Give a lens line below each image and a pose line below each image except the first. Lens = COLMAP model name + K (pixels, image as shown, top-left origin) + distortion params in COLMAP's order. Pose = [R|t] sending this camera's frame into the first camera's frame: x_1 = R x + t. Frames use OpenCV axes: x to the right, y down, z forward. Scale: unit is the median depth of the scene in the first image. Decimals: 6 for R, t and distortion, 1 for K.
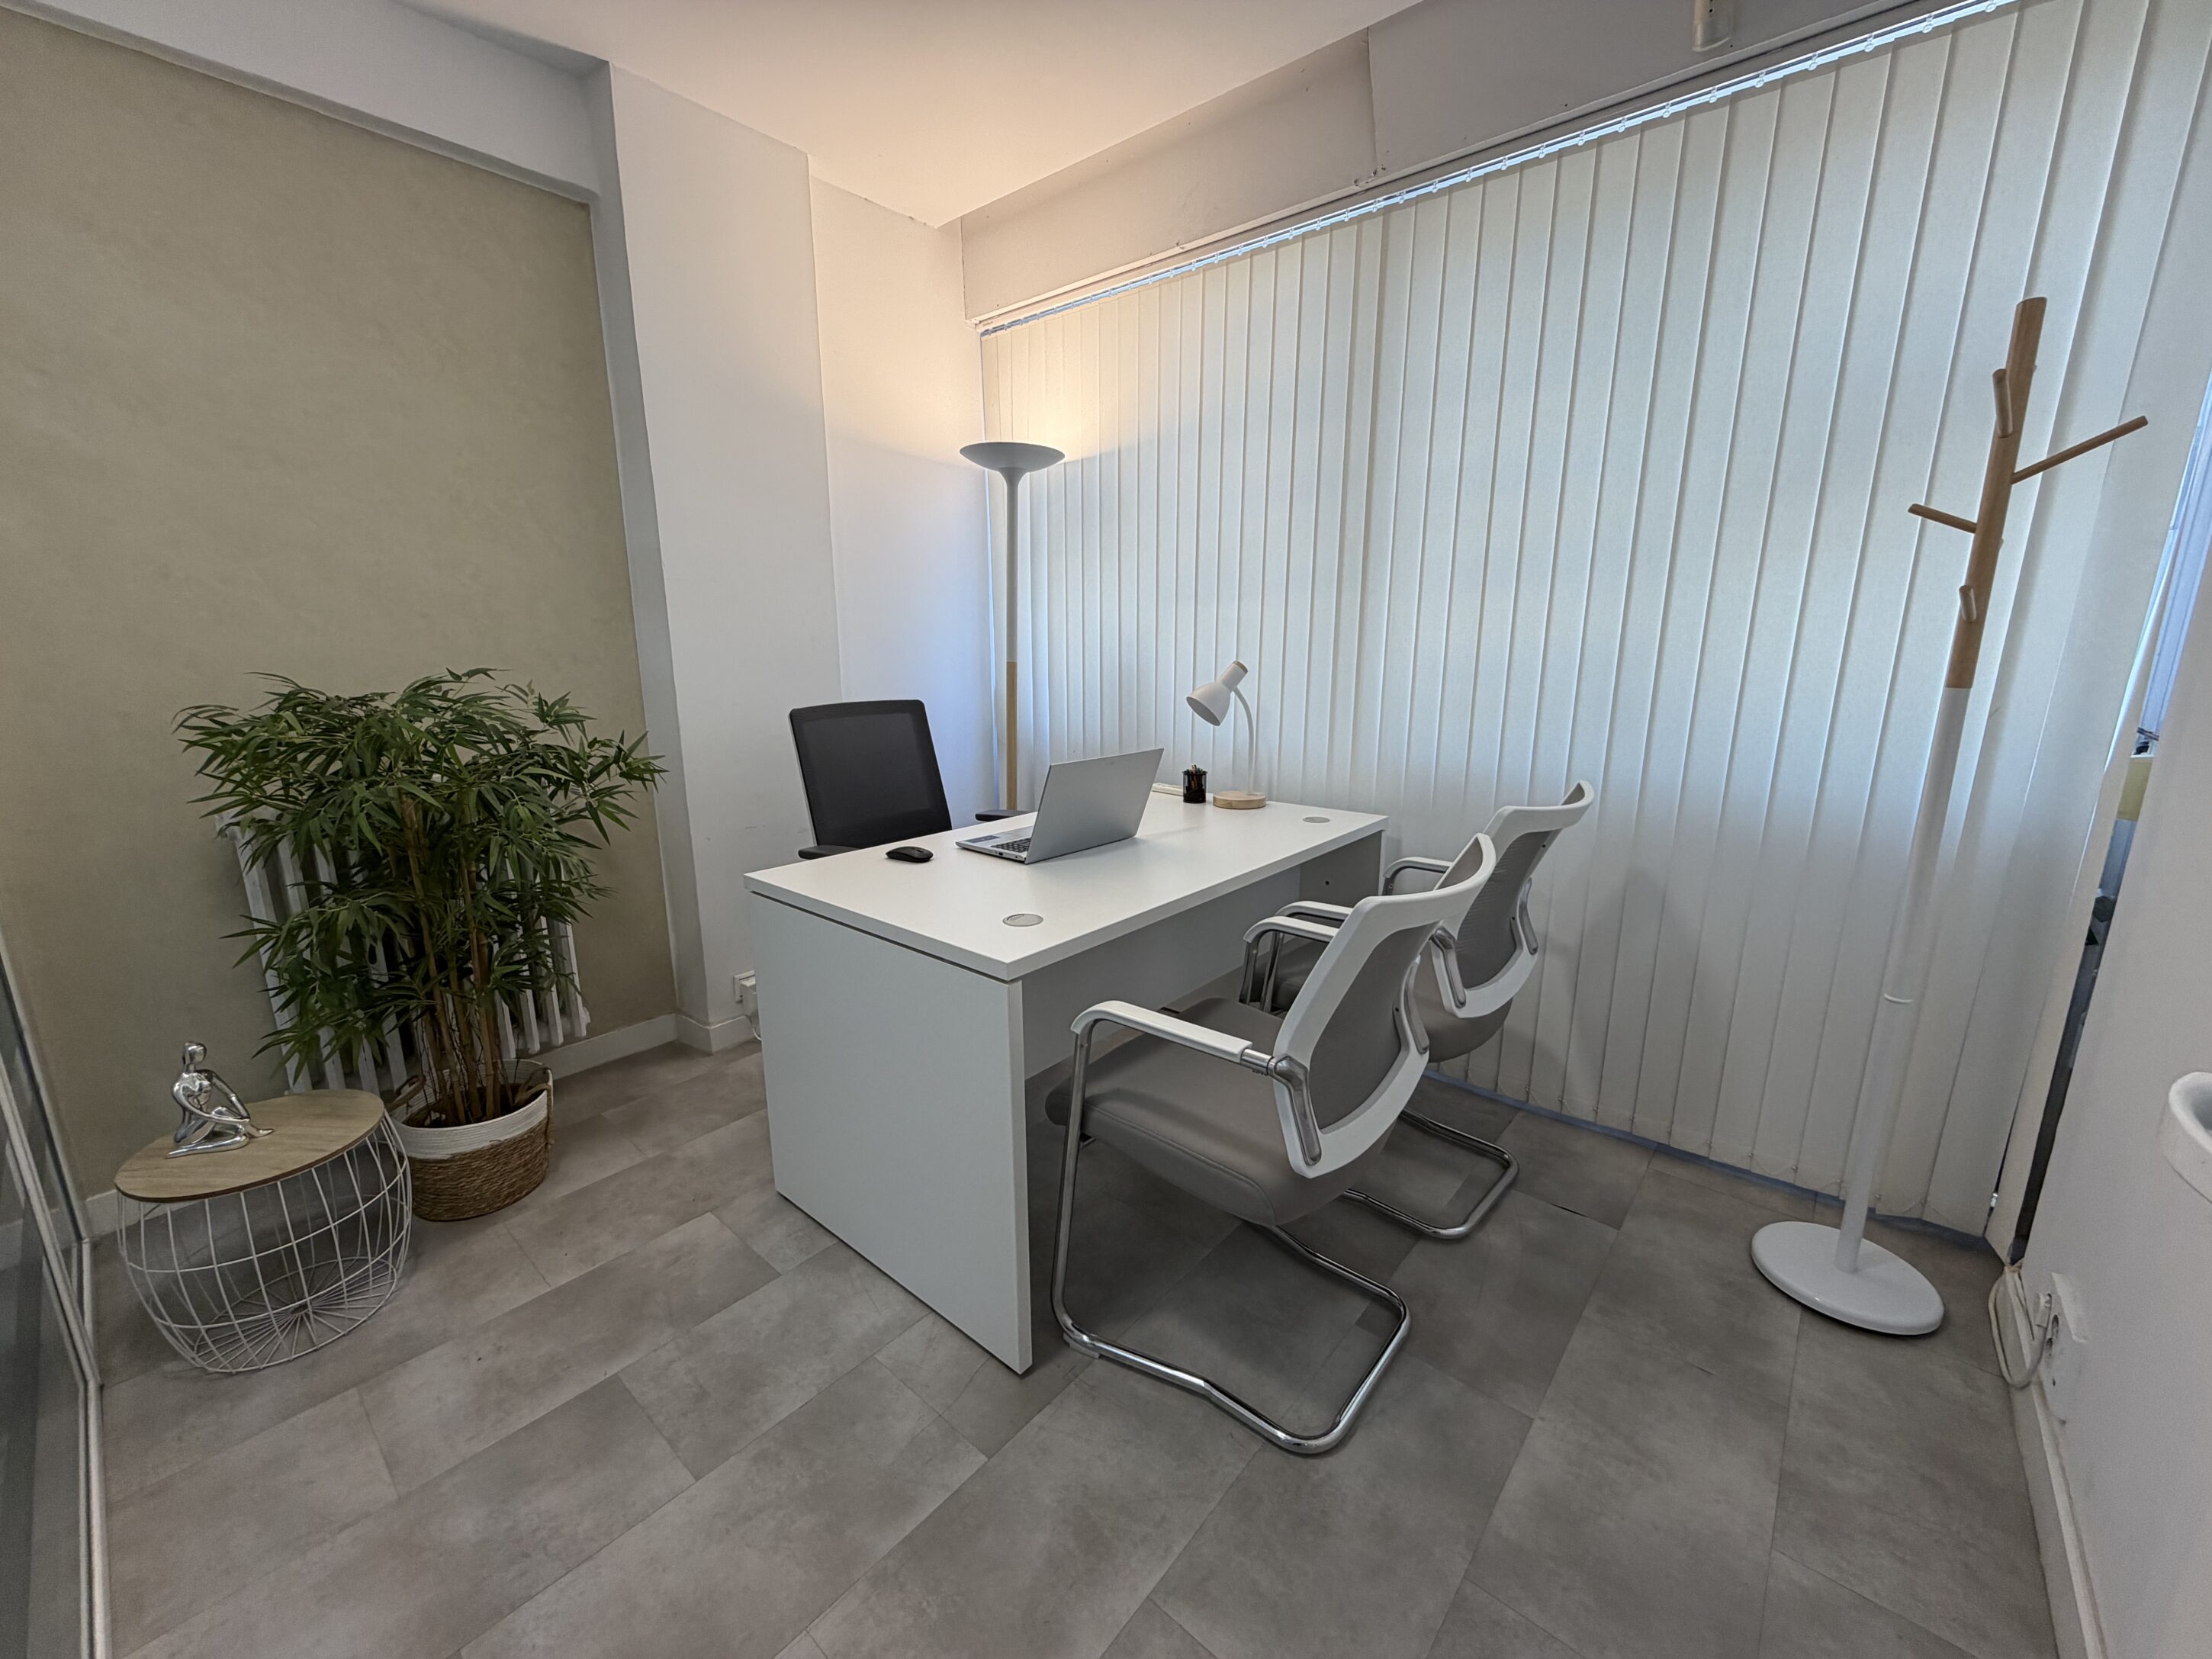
lens RADIAL K [[889.3, 0, 1097.9], [0, 889.3, 835.3], [0, 0, 1]] dist [-0.011227, -0.000321]
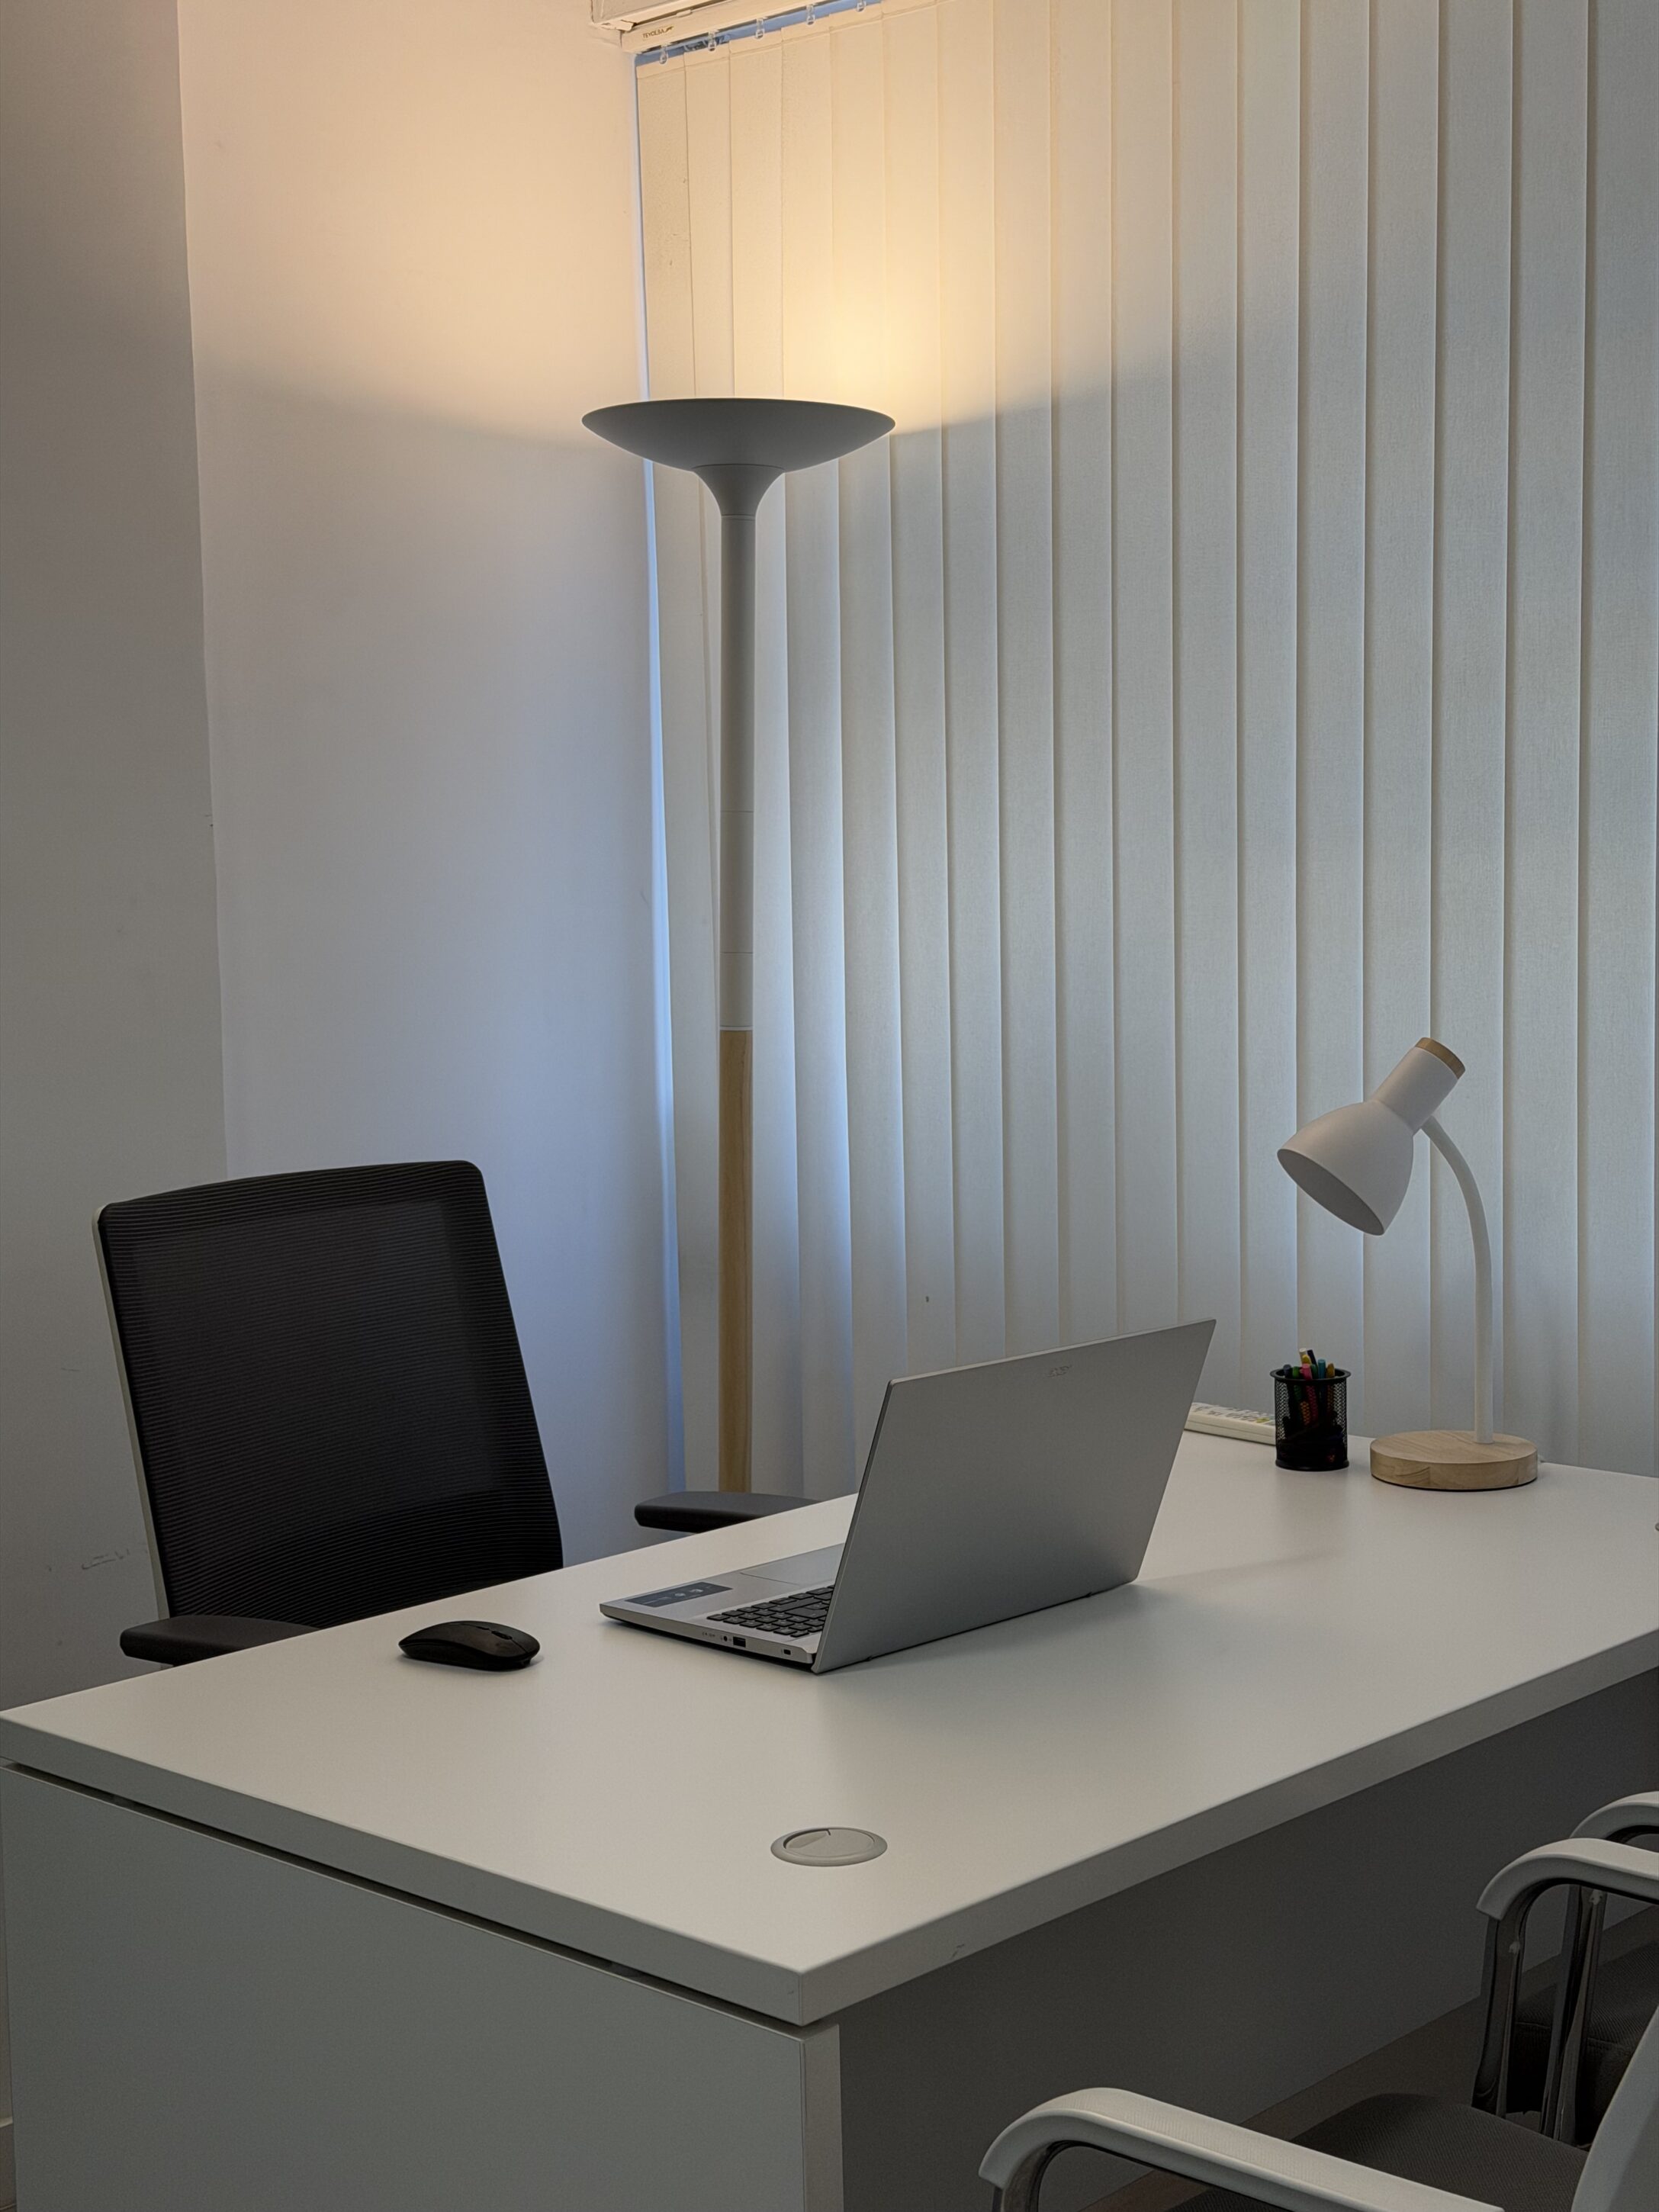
lens RADIAL K [[3101.5, 0, 793.0], [0, 3101.5, 1178.2], [0, 0, 1]] dist [0.054393, 0.000000]
pose [[0.998782, -0.011347, -0.048024, -0.025115], [0.005965, 0.993831, -0.110747, -0.018681], [0.048984, 0.110326, 0.992688, -0.148477]]
